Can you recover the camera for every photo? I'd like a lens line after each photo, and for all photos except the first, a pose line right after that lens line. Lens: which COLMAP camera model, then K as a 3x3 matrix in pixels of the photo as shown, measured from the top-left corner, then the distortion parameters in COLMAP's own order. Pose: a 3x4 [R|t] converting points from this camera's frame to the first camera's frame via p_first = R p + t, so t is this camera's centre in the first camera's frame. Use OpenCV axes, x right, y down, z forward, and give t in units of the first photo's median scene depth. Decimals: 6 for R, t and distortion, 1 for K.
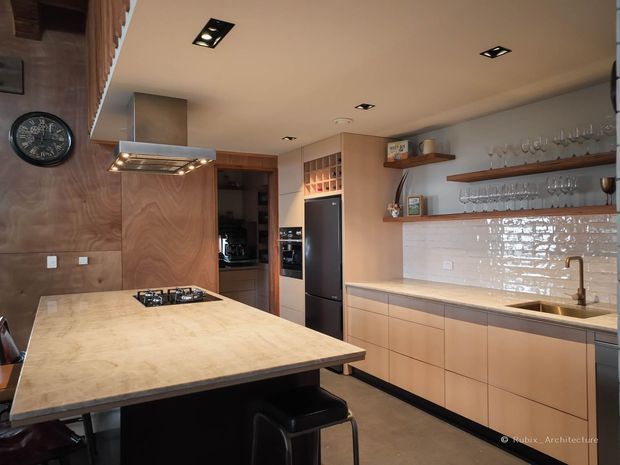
lens RADIAL K [[438.1, 0, 309.4], [0, 438.1, 230.4], [0, 0, 1]] dist [0.018424, 0.006848]
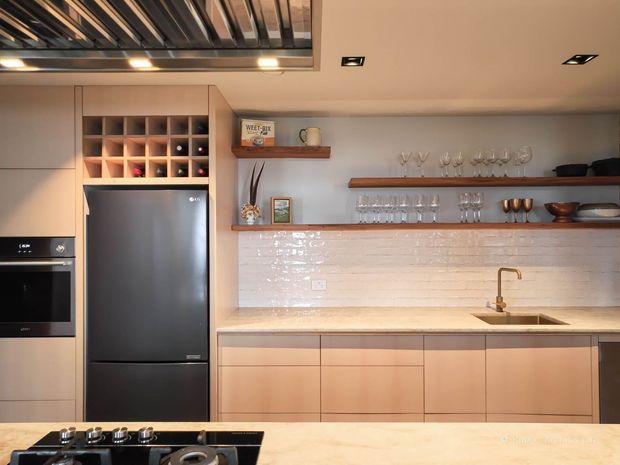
lens RADIAL K [[438.1, 0, 309.7], [0, 438.1, 235.5], [0, 0, 1]] dist [0.018424, 0.006848]
pose [[0.511666, 0.004012, 0.859175, -0.380569], [-0.001639, 0.999992, -0.003694, -0.010628], [-0.859183, 0.000481, 0.511668, 0.568073]]
